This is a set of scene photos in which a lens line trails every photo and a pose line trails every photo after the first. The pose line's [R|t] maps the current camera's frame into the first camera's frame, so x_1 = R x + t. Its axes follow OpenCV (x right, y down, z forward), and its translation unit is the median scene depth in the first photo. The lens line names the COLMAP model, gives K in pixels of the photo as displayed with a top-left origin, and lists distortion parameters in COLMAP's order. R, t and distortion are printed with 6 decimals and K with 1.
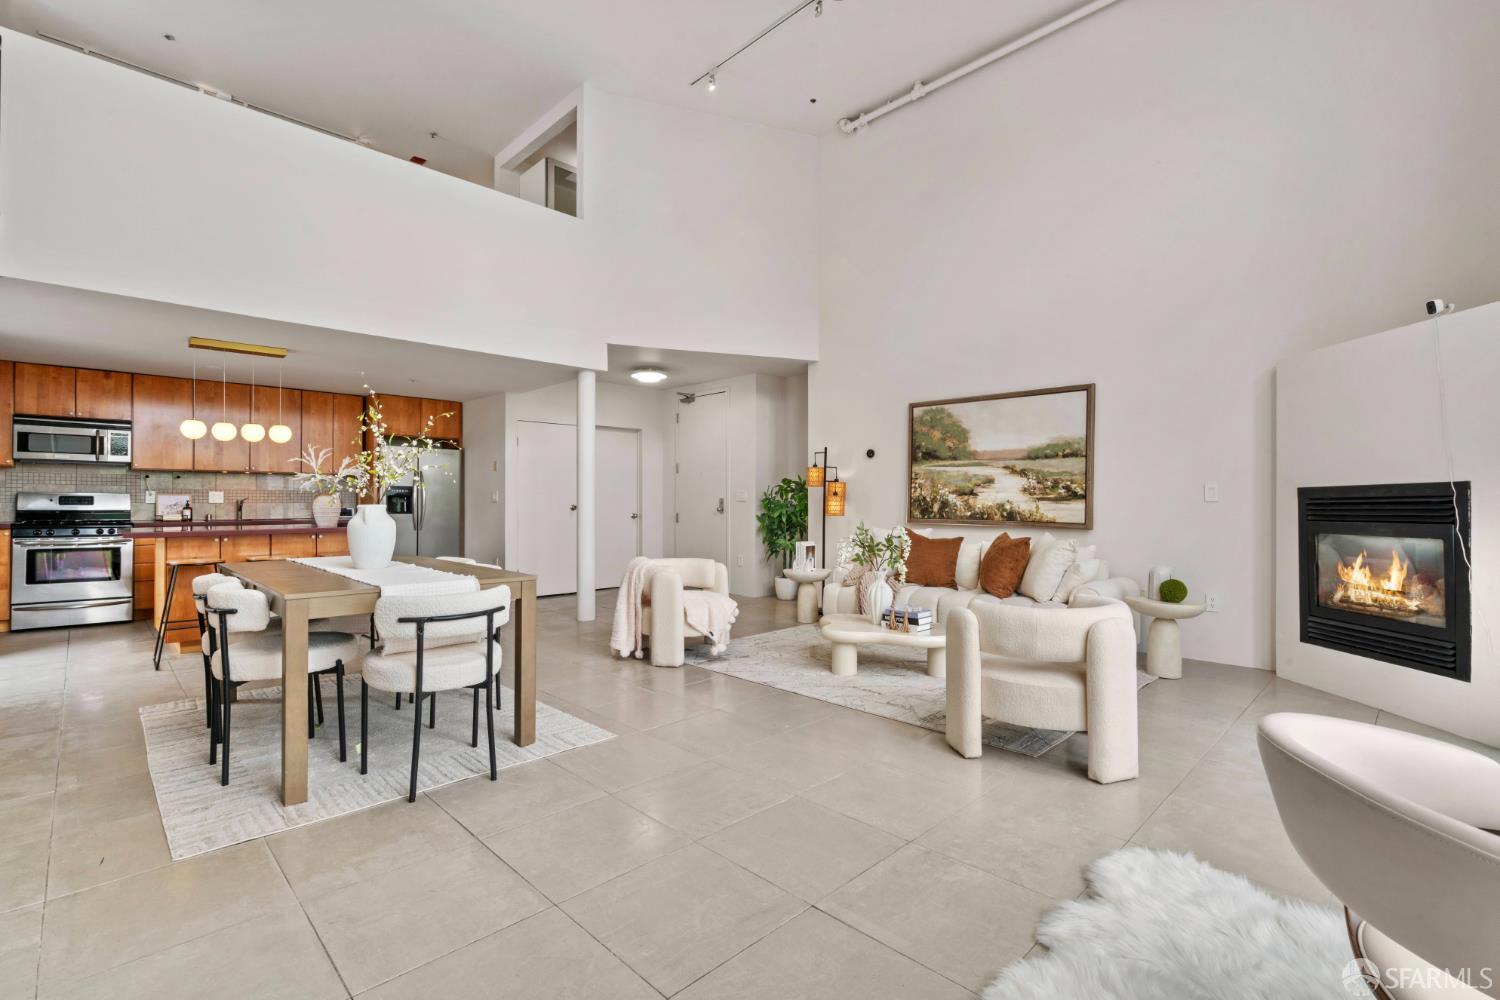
lens RADIAL K [[677.7, 0, 753.8], [0, 677.7, 501.0], [0, 0, 1]] dist [-0.010008, 0.004488]
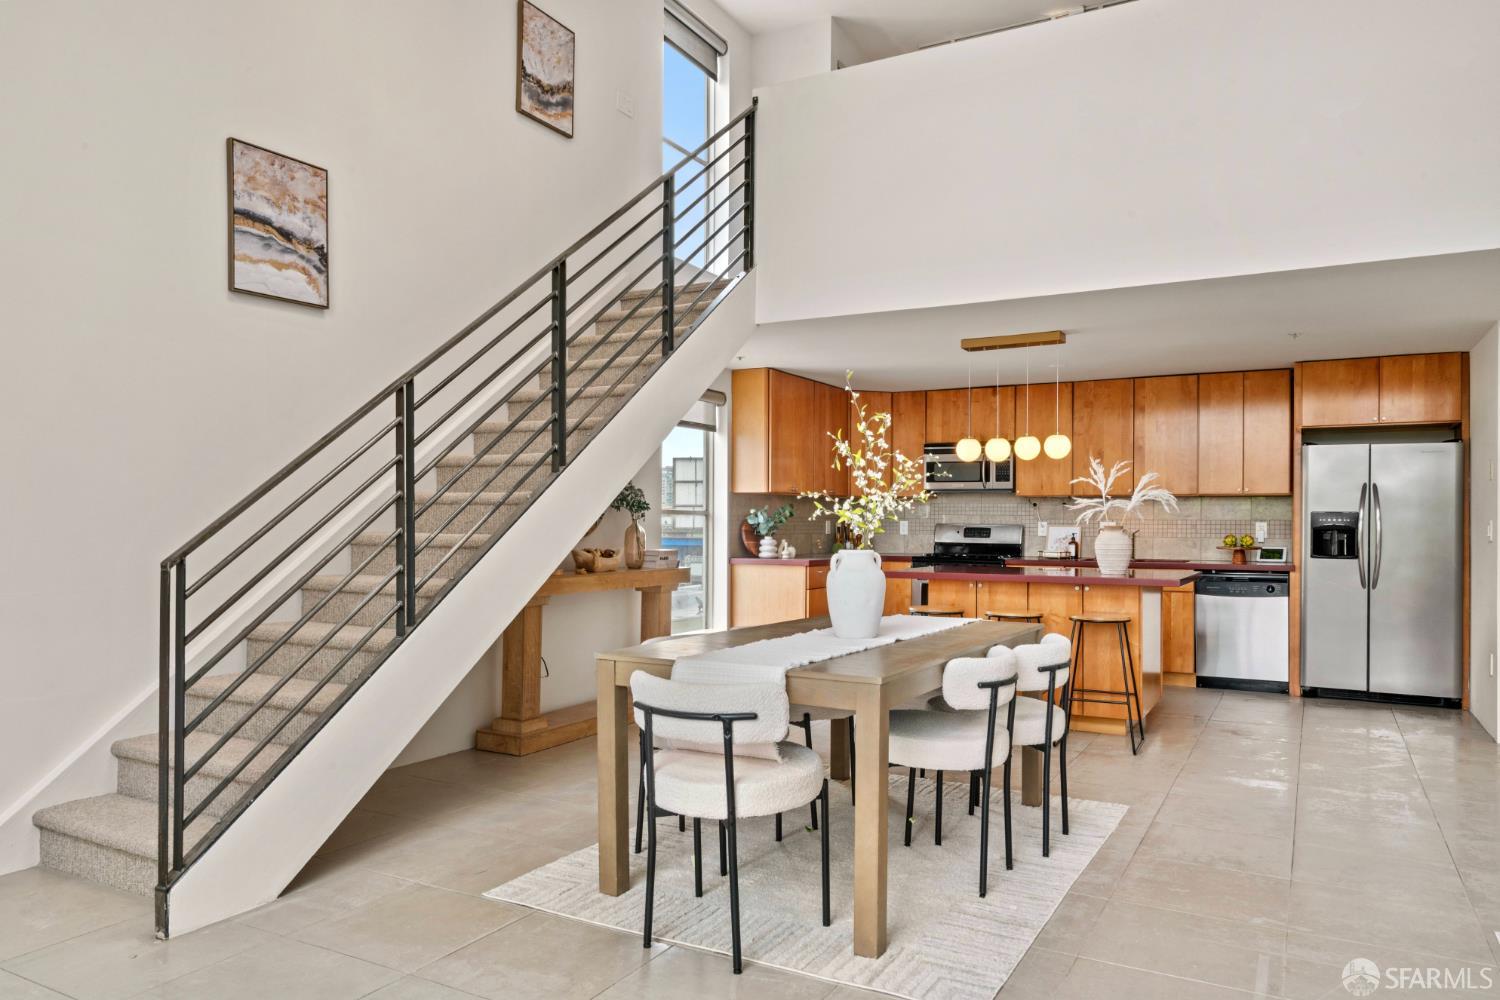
lens RADIAL K [[1034.2, 0, 737.6], [0, 1034.2, 521.2], [0, 0, 1]] dist [0.005771, 0.012627]
pose [[0.272244, -0.001017, -0.962228, 0.269091], [-0.003589, 0.999991, -0.002072, -0.013033], [0.962222, 0.004018, 0.272238, 0.326446]]
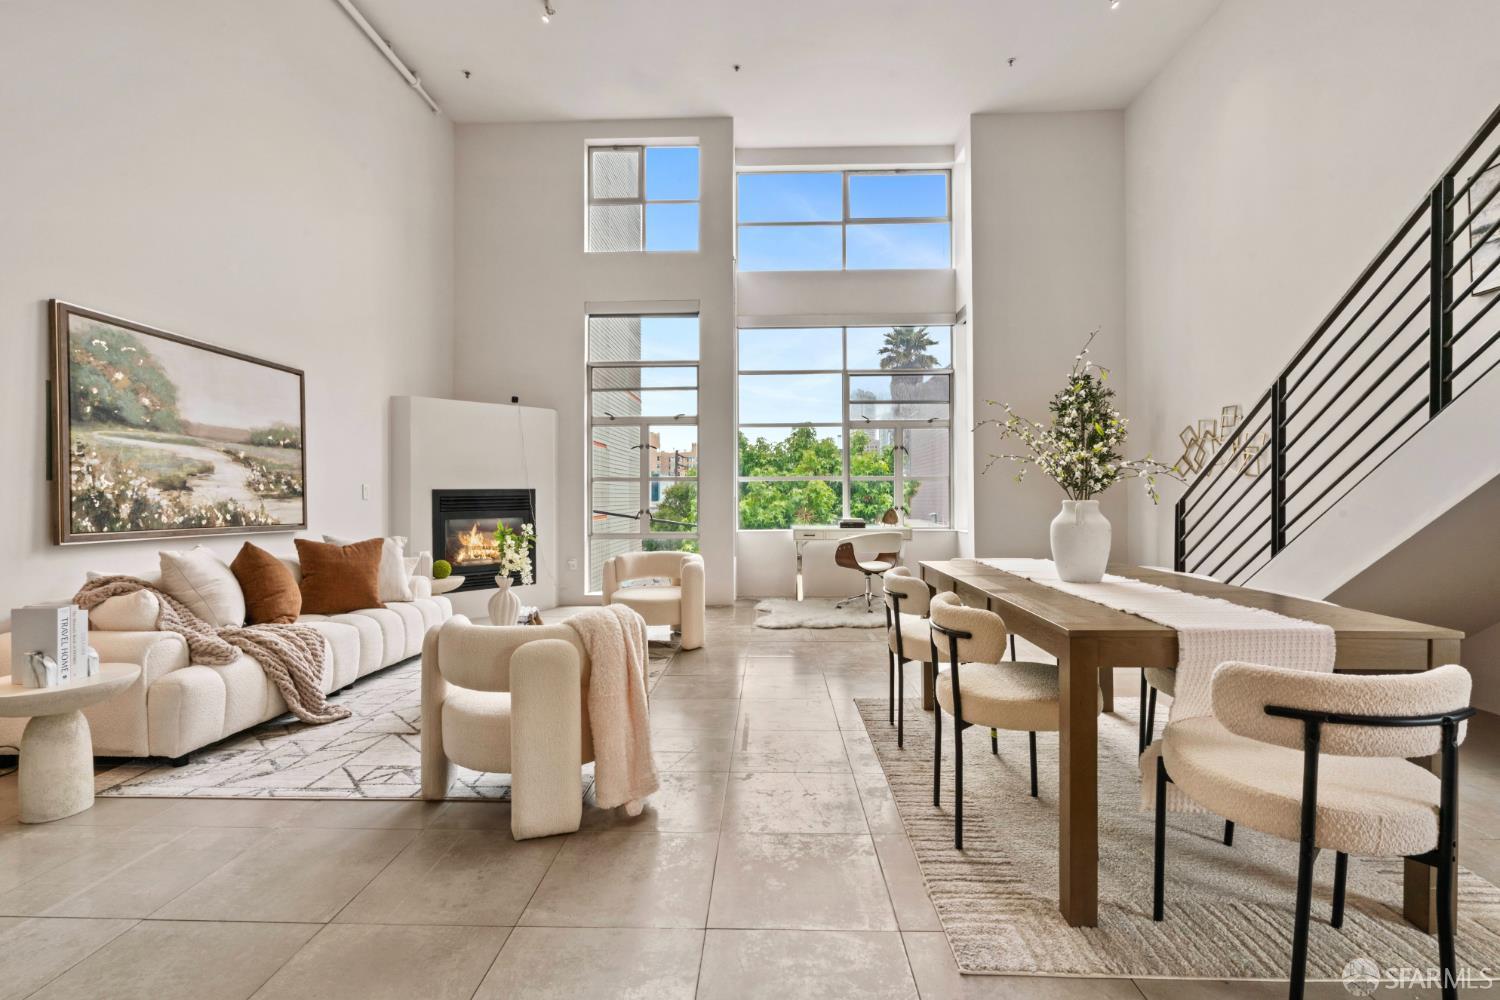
lens RADIAL K [[677.7, 0, 749.6], [0, 677.7, 496.1], [0, 0, 1]] dist [-0.010008, 0.004488]
pose [[-0.682373, 0.004811, 0.730988, -0.503453], [0.004025, 0.999988, -0.002825, 0.001198], [-0.730993, 0.001015, -0.682384, 1.036461]]
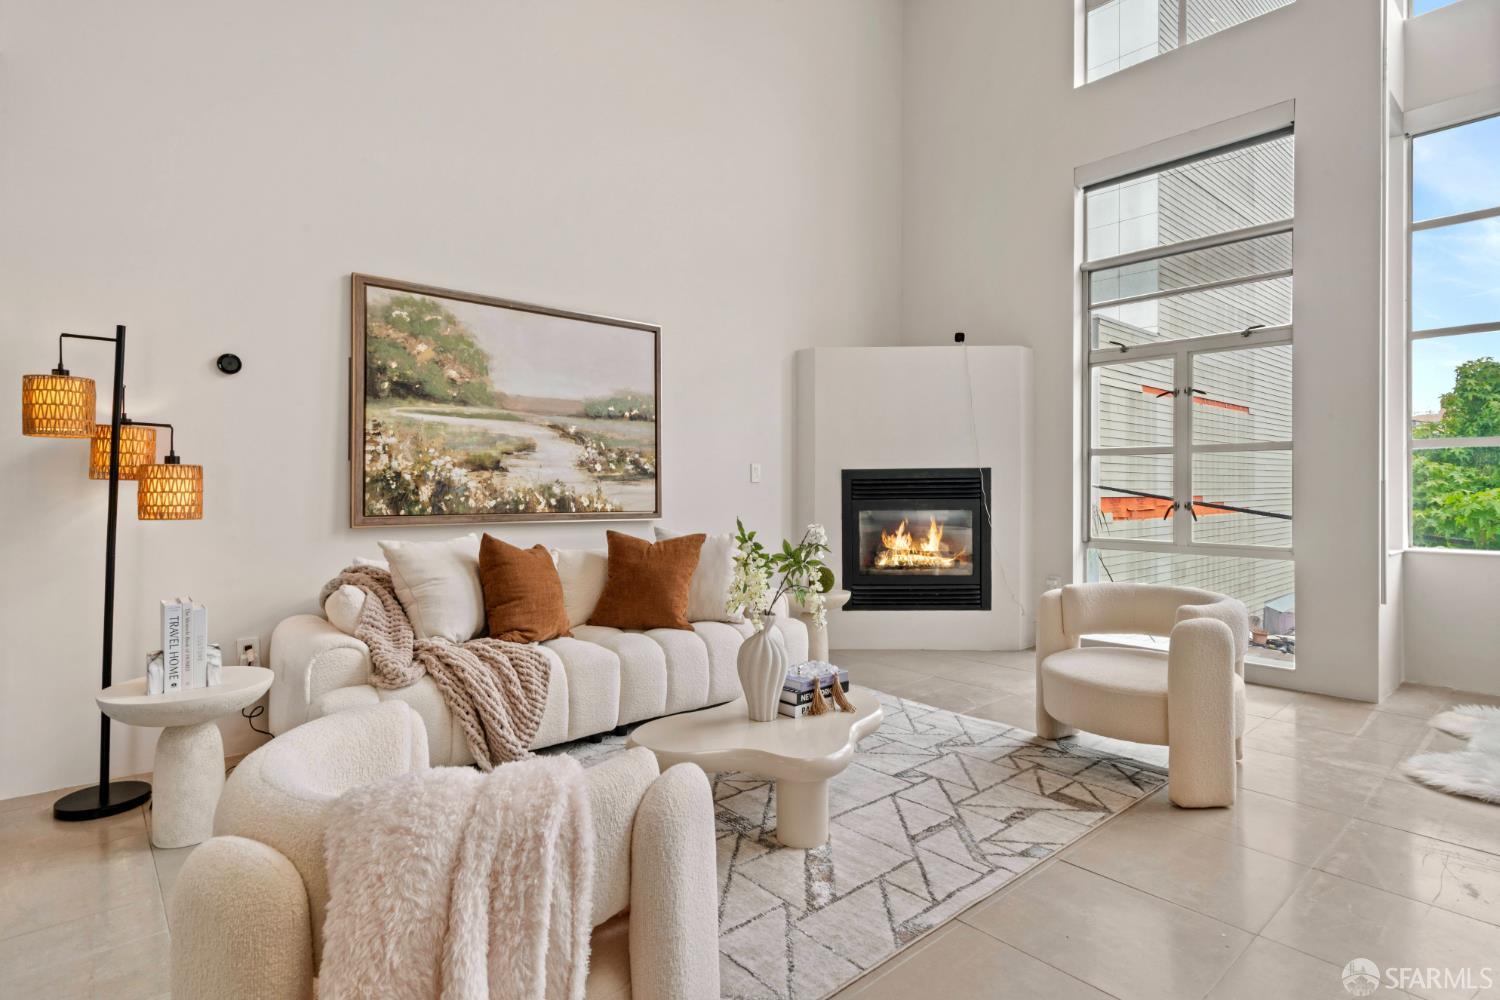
lens RADIAL K [[757.9, 0, 744.5], [0, 757.9, 487.5], [0, 0, 1]] dist [-0.003369, 0.005953]
pose [[0.069704, -0.004049, 0.997560, -0.298379], [-0.000478, 0.999992, 0.004093, 0.003037], [-0.997568, -0.000762, 0.069701, 0.742023]]
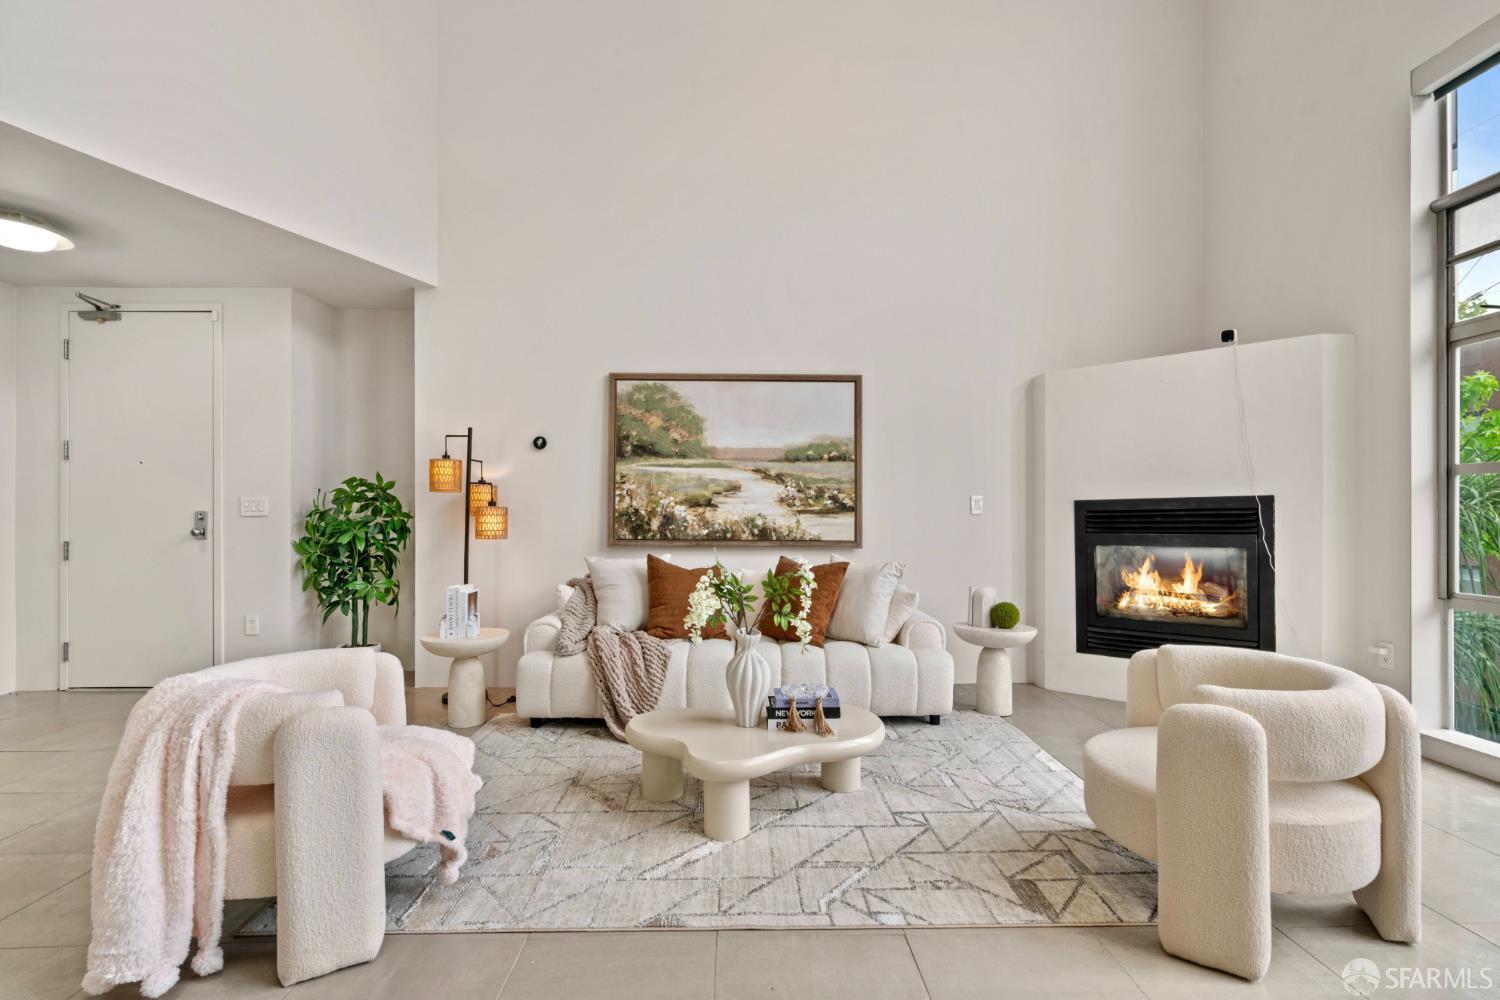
lens RADIAL K [[677.7, 0, 751.4], [0, 677.7, 513.6], [0, 0, 1]] dist [-0.010008, 0.004488]
pose [[0.692298, -0.002407, 0.721607, -0.180522], [0.003147, 0.999995, 0.000317, -0.001010], [-0.721605, 0.002052, 0.692302, 0.449413]]
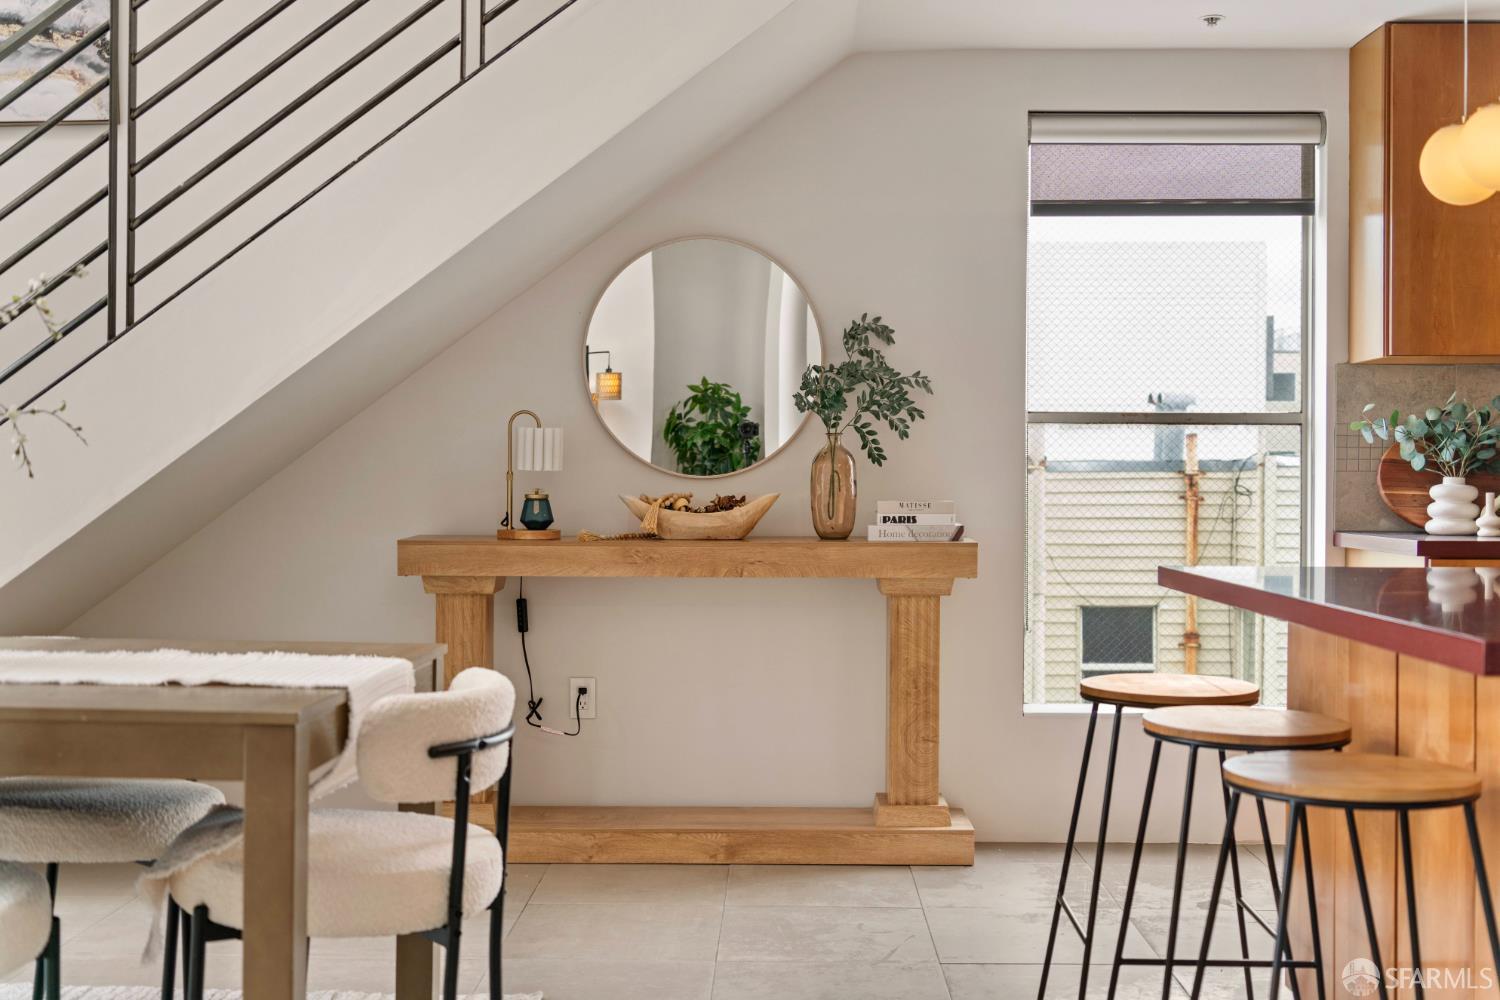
lens RADIAL K [[1744.1, 0, 740.2], [0, 1744.1, 497.2], [0, 0, 1]] dist [-0.023971, 0.000000]
pose [[-0.726552, 0.004420, -0.687097, -0.186568], [-0.002942, 0.999950, 0.009544, 0.006372], [0.687105, 0.008956, -0.726503, 1.091557]]
